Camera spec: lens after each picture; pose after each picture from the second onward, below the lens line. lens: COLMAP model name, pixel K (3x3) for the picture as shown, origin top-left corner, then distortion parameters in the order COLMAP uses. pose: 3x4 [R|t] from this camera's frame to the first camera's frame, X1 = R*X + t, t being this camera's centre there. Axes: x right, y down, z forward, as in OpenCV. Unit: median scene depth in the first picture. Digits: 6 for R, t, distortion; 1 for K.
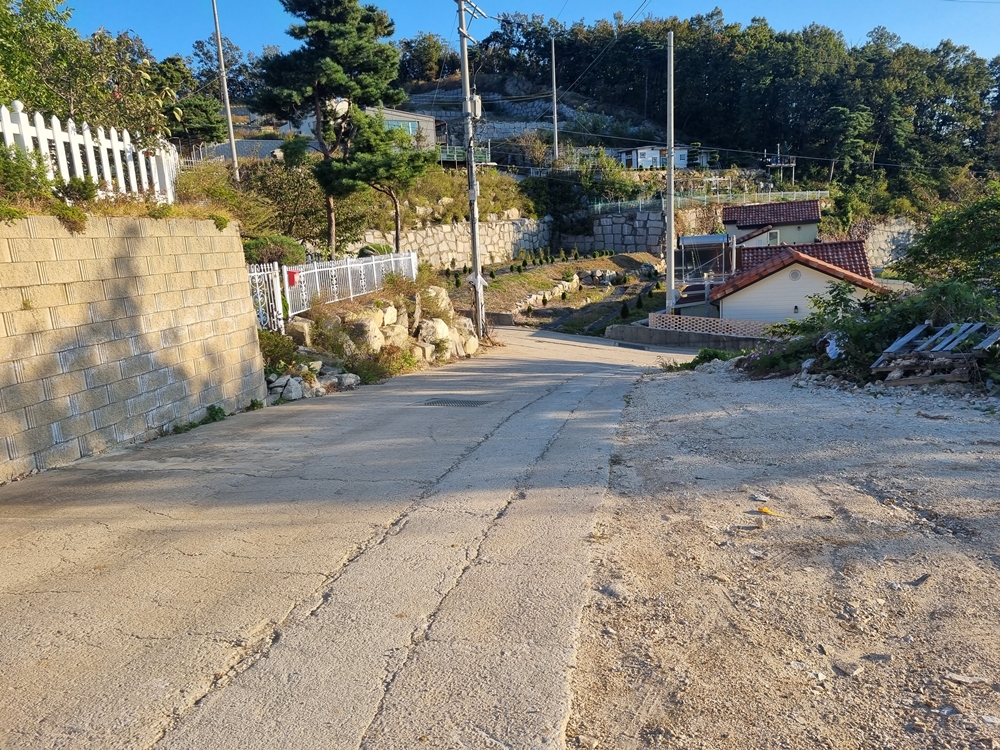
lens RADIAL K [[720.3, 0, 500.0], [0, 720.3, 375.0], [0, 0, 1]] dist [0.051708, -0.000354]
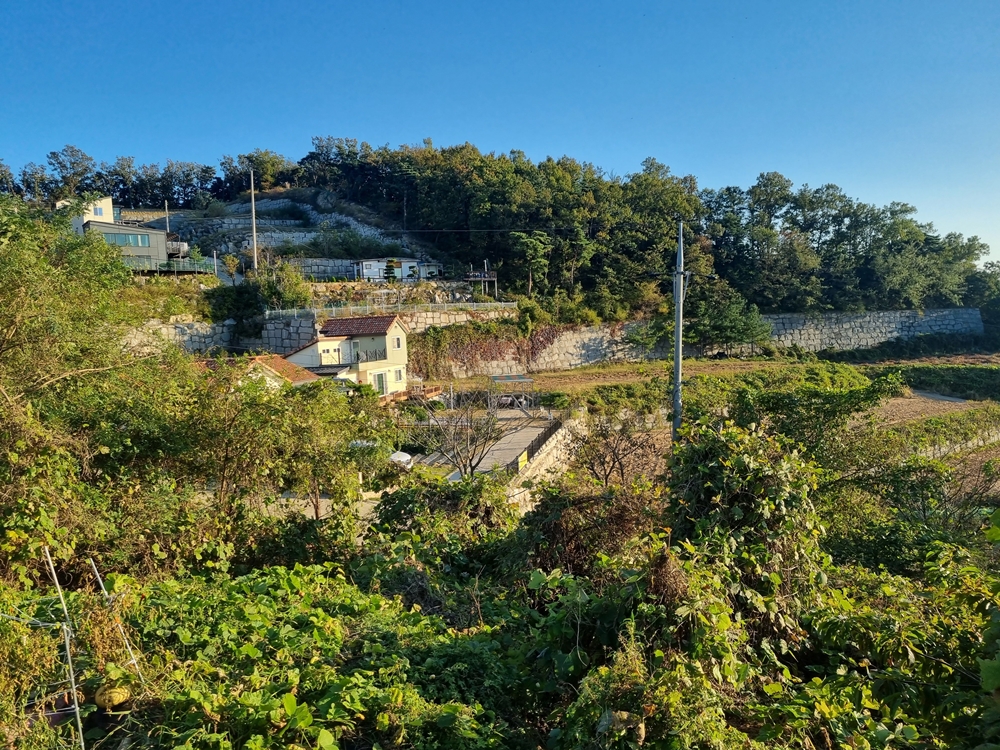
lens RADIAL K [[720.3, 0, 500.0], [0, 720.3, 375.0], [0, 0, 1]] dist [0.051708, -0.000354]
pose [[0.999802, 0.013791, 0.014334, 0.472883], [-0.011997, 0.992883, -0.118491, -0.006712], [-0.015866, 0.118296, 0.992852, -0.118037]]
